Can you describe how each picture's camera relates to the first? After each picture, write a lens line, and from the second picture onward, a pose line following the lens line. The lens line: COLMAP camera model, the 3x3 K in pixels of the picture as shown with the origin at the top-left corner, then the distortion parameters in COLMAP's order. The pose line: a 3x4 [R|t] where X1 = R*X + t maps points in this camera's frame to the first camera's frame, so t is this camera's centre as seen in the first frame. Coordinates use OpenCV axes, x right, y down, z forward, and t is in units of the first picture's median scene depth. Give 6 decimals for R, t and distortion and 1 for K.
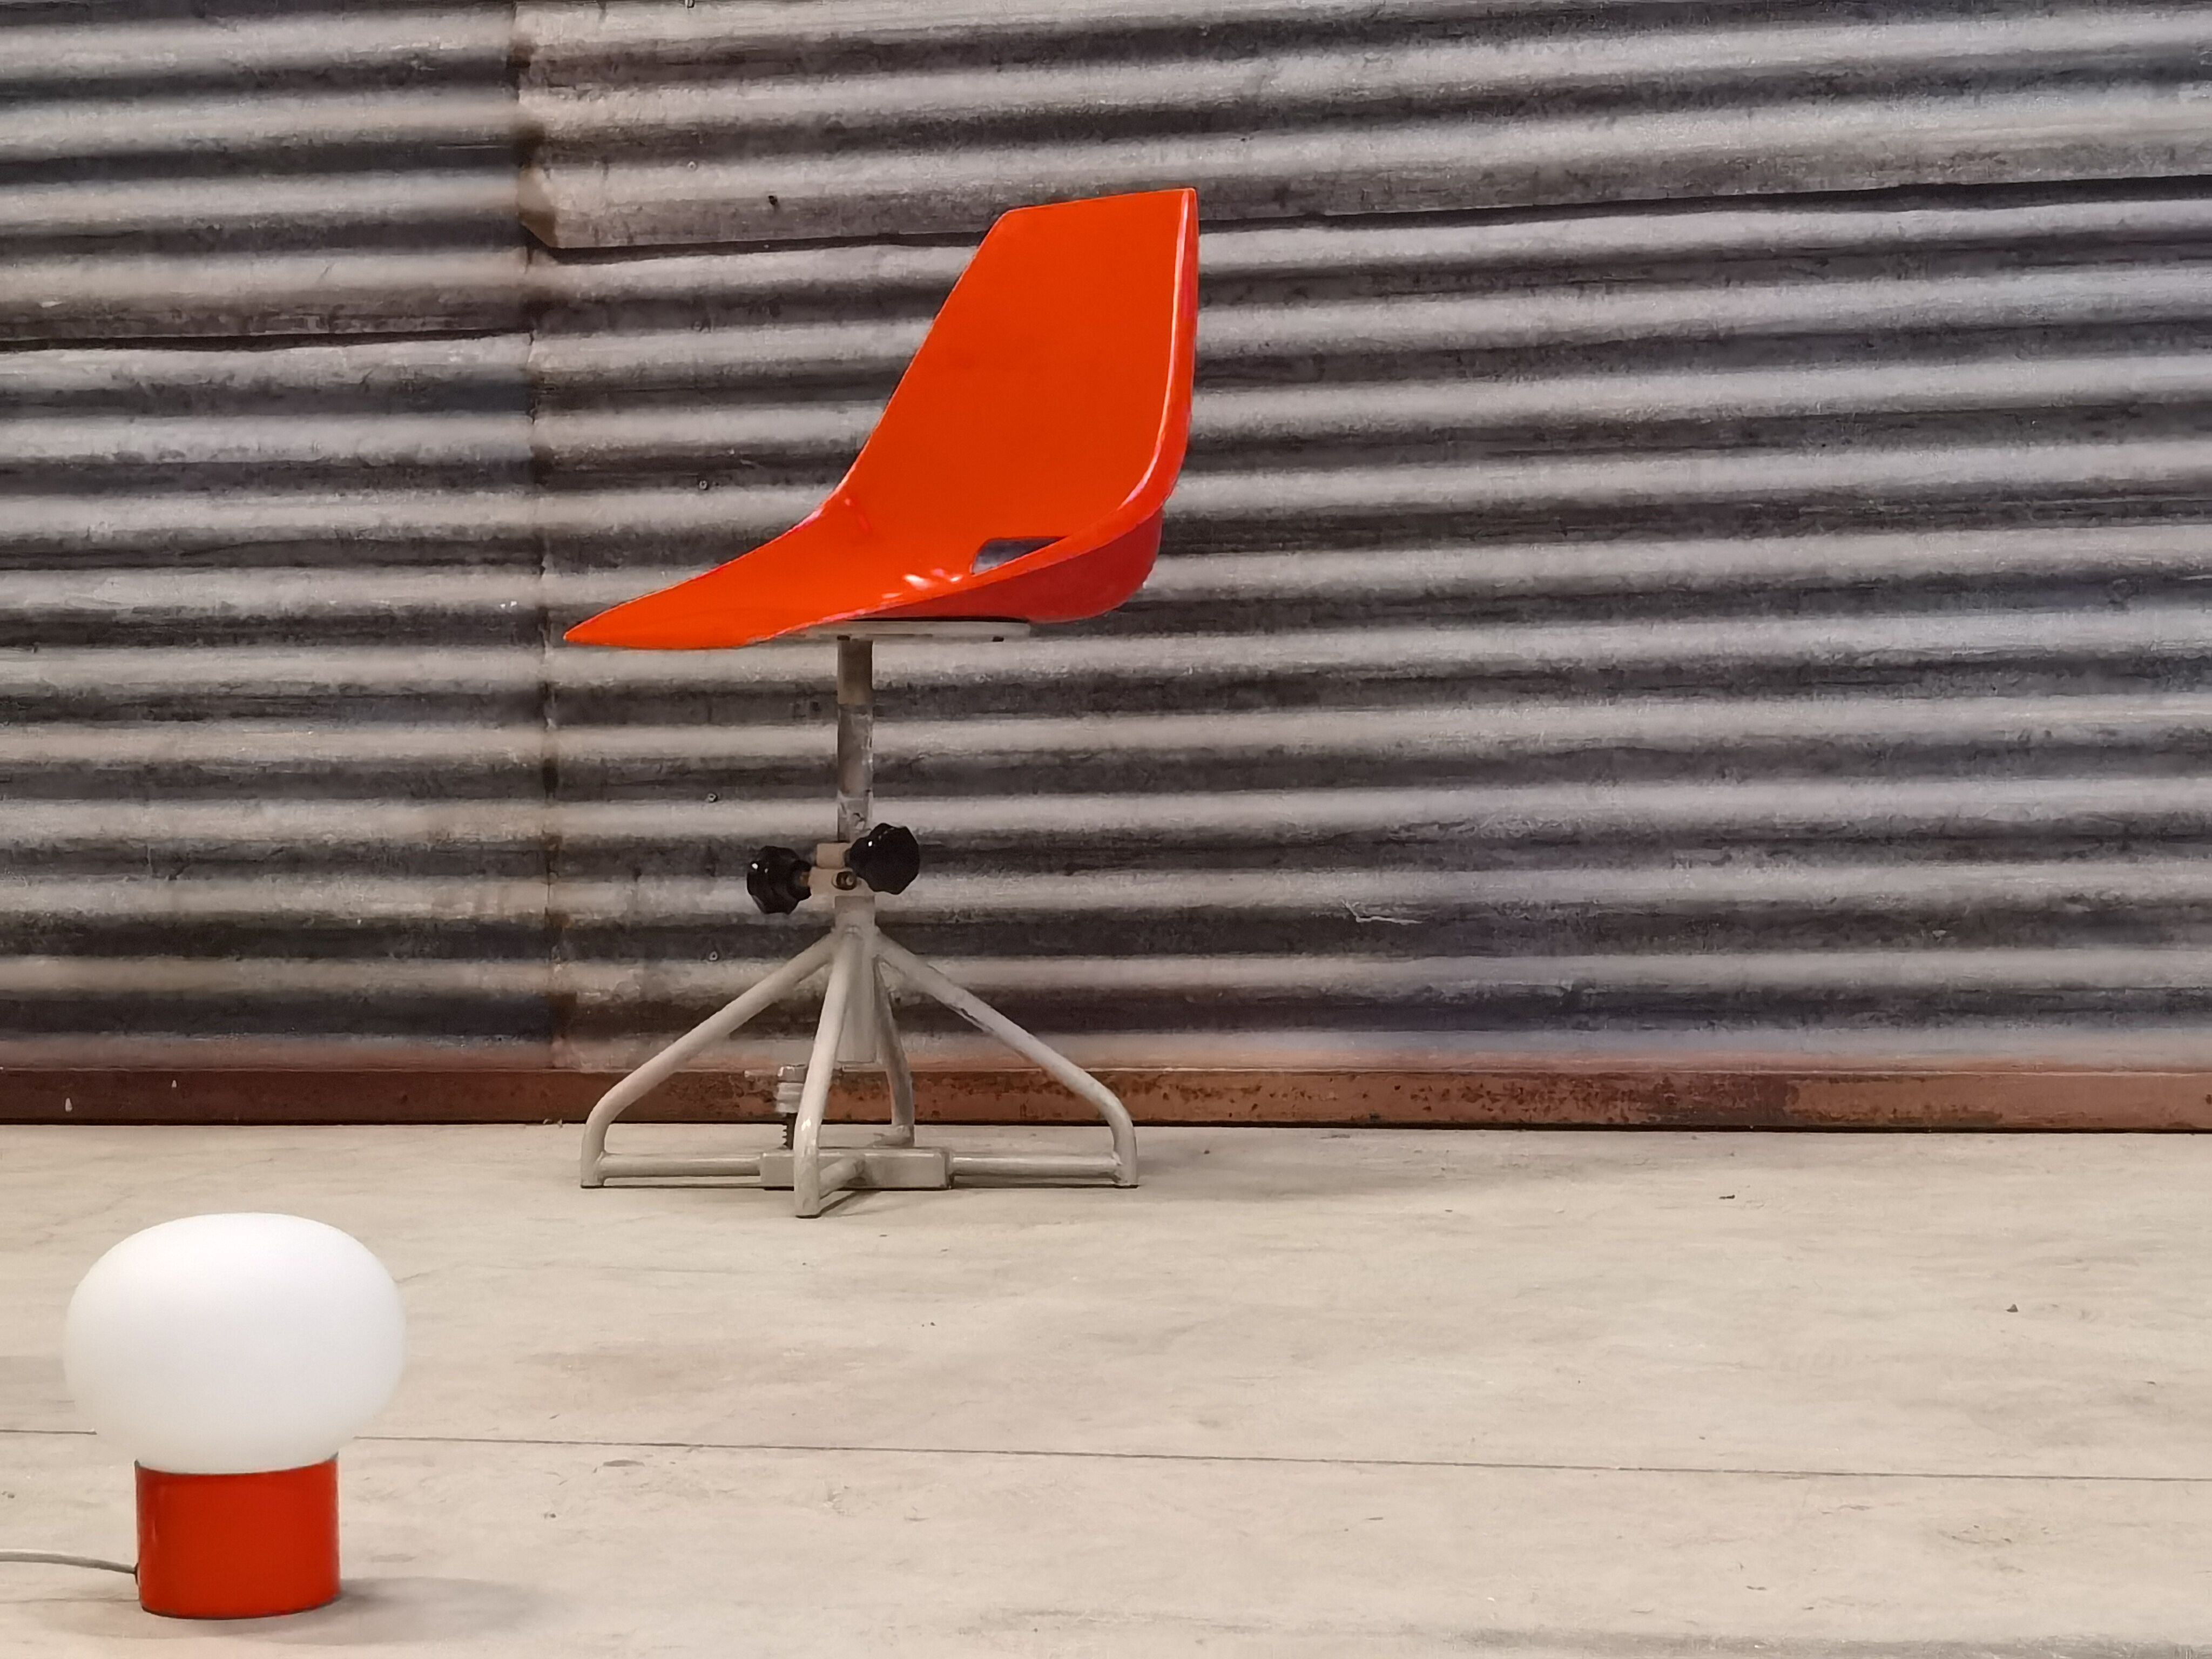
lens RADIAL K [[4911.6, 0, 1090.1], [0, 4911.6, 790.9], [0, 0, 1]] dist [0.323903, -2.652155]
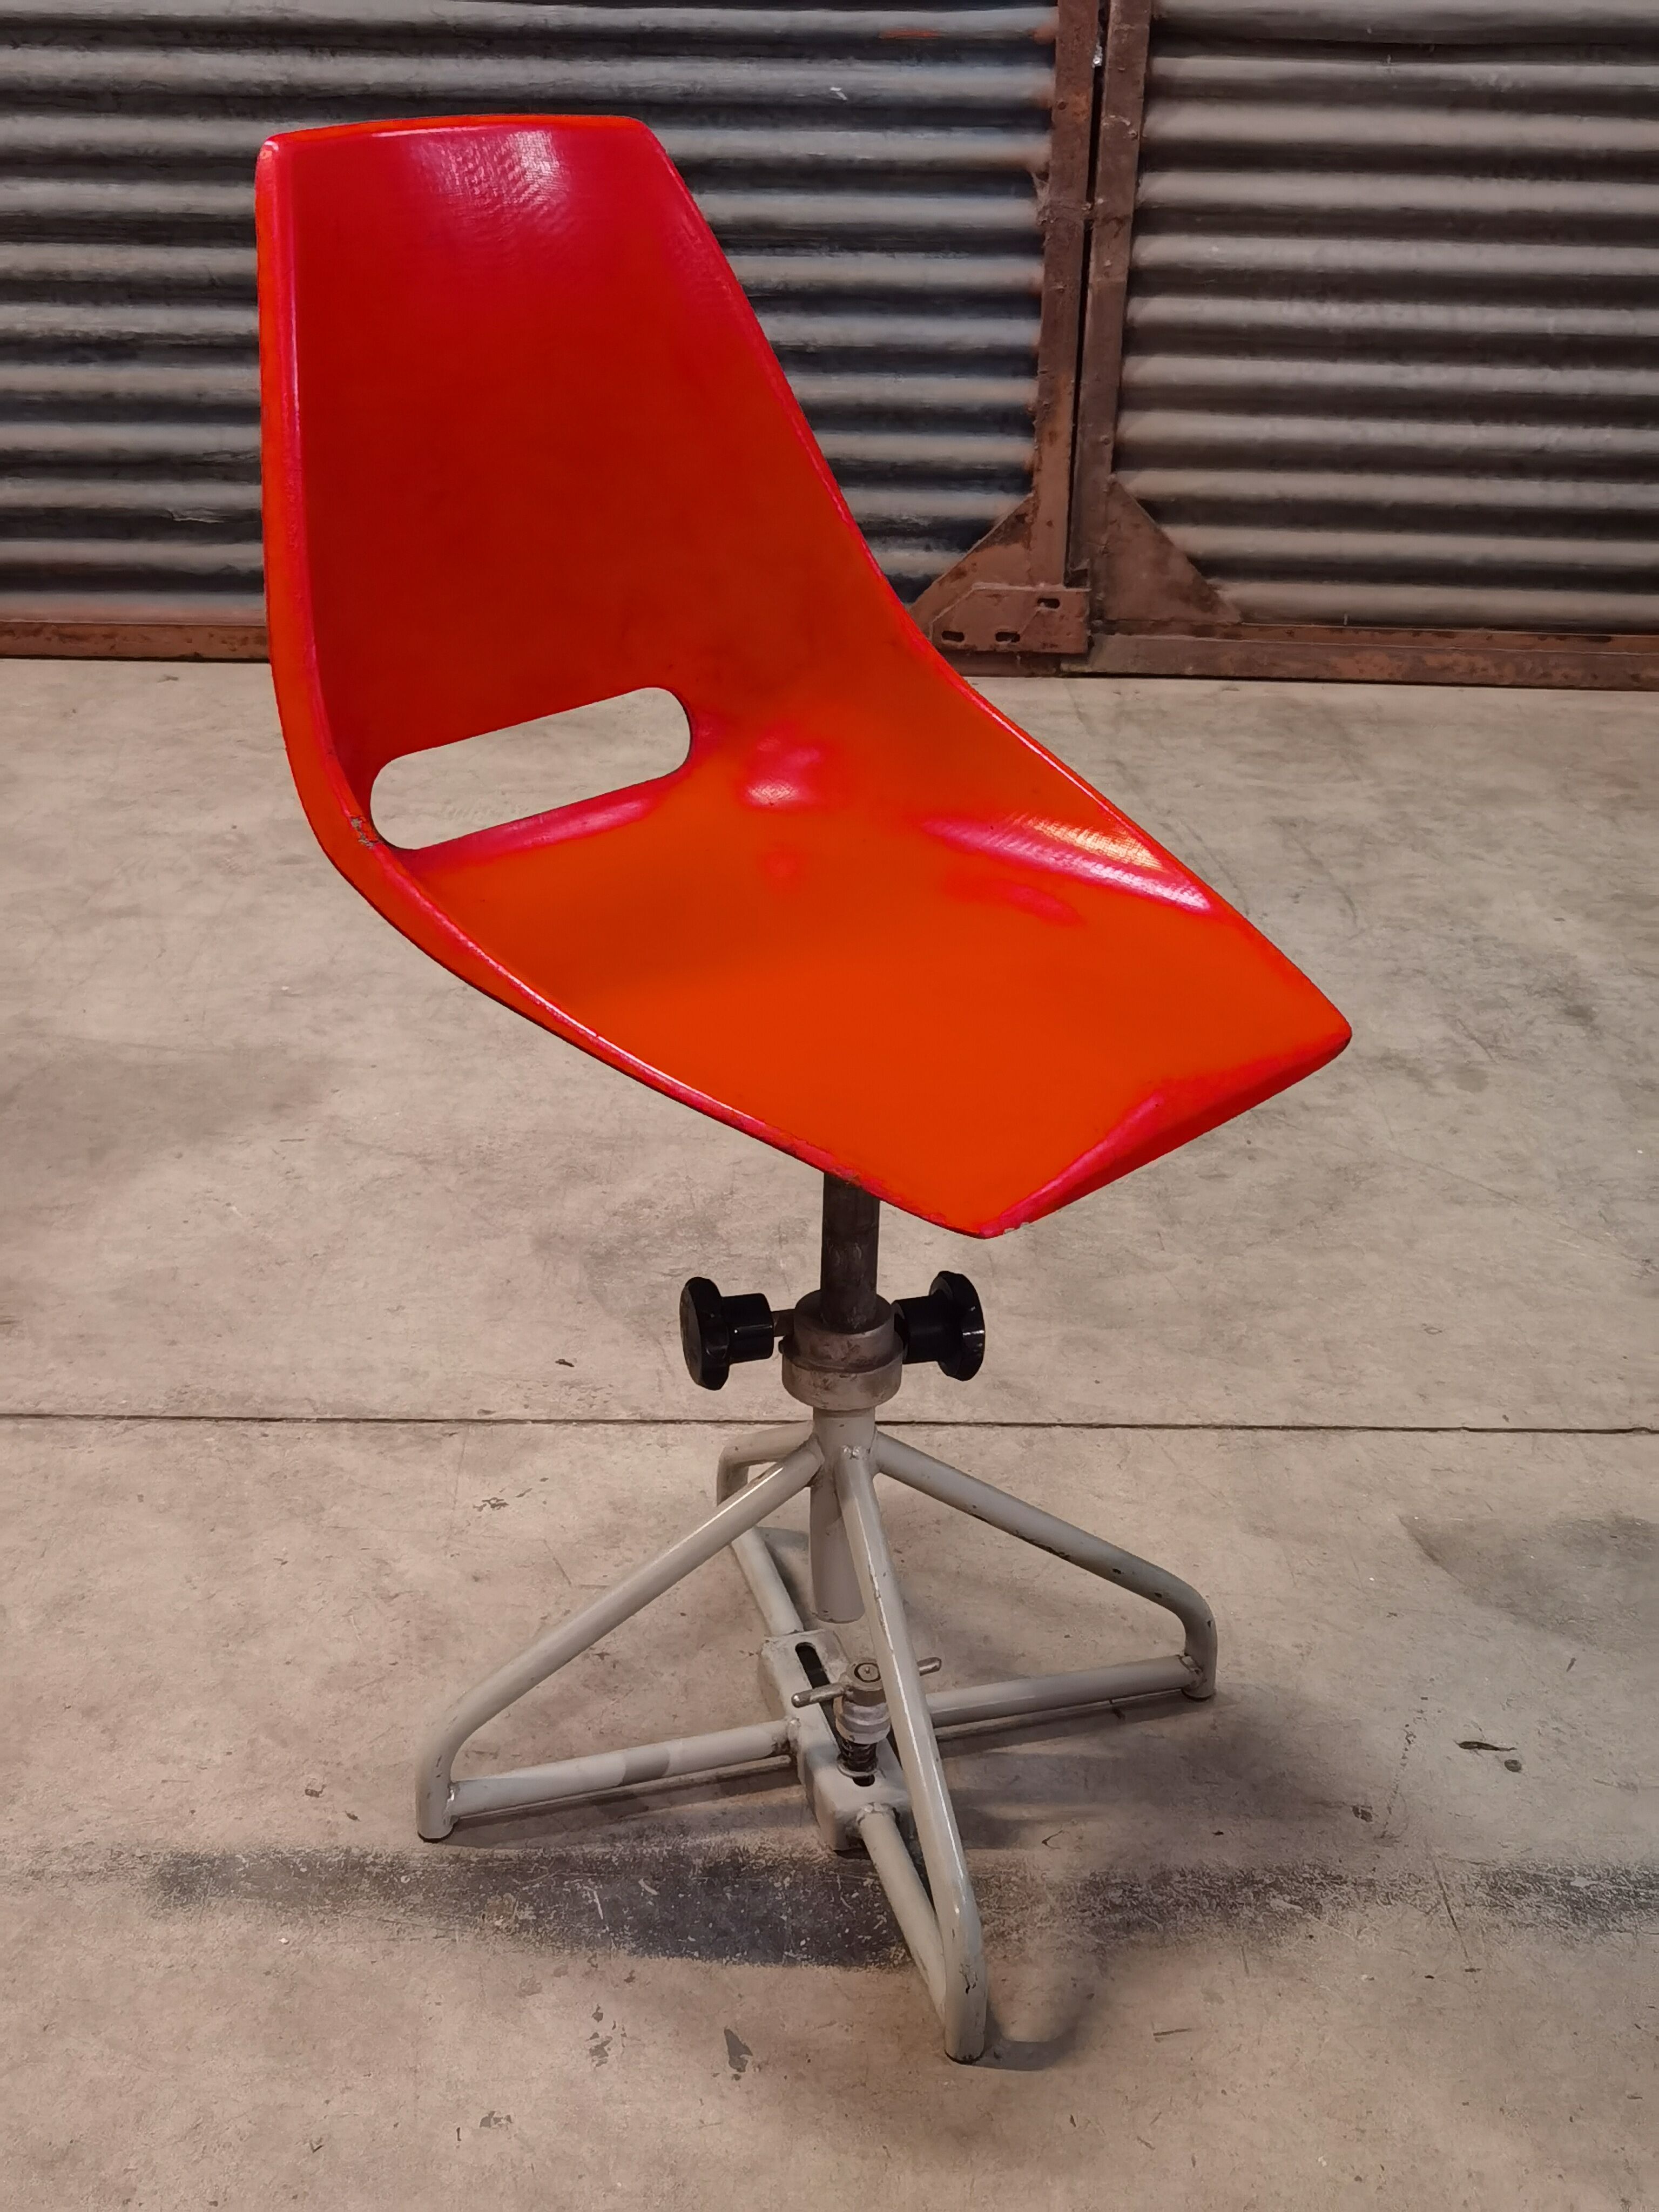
lens RADIAL K [[2584.3, 0, 829.5], [0, 2584.3, 1106.0], [0, 0, 1]] dist [-0.085100, 0.289999]
pose [[0.967807, -0.070056, 0.241749, 0.045921], [-0.034199, 0.914975, 0.402059, -0.124196], [-0.249361, -0.397383, 0.883123, 0.229719]]
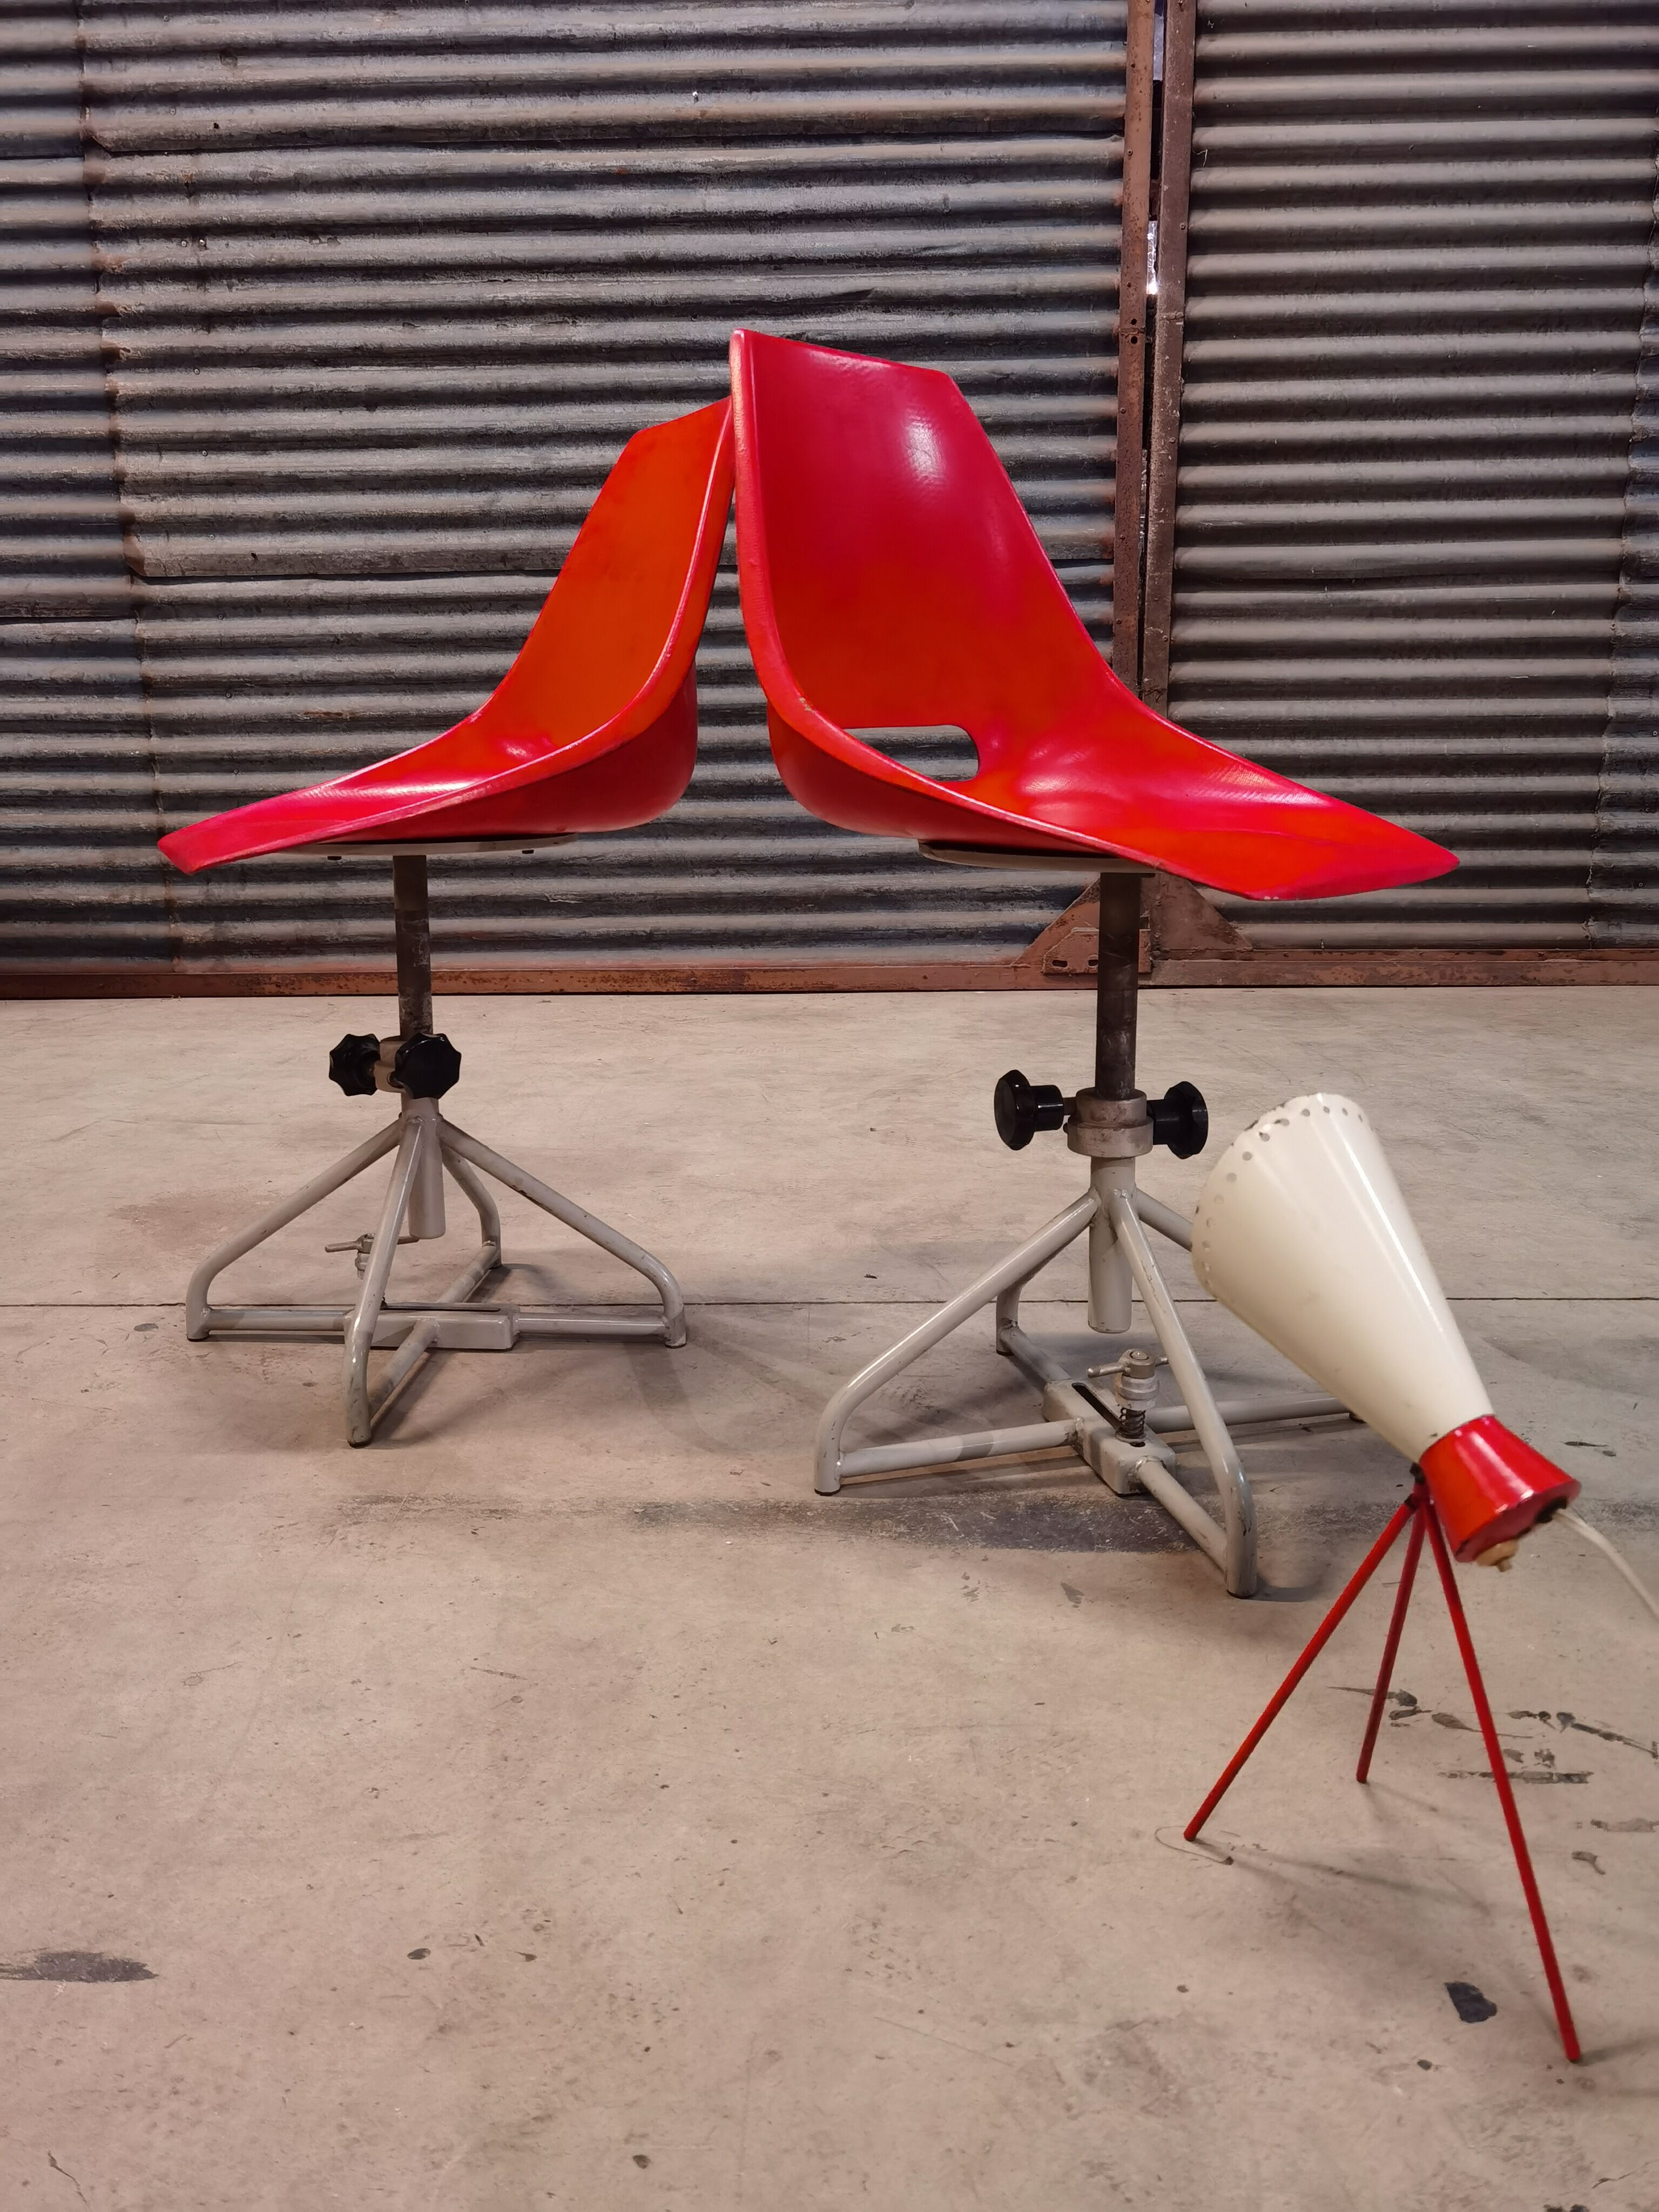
lens RADIAL K [[1743.3, 0, 830.5], [0, 1743.3, 1079.5], [0, 0, 1]] dist [-0.004033, 0.055756]
pose [[0.977396, -0.039971, 0.207604, 0.011450], [0.001229, 0.983022, 0.183481, -0.038546], [-0.211413, -0.179079, 0.960851, 0.212836]]
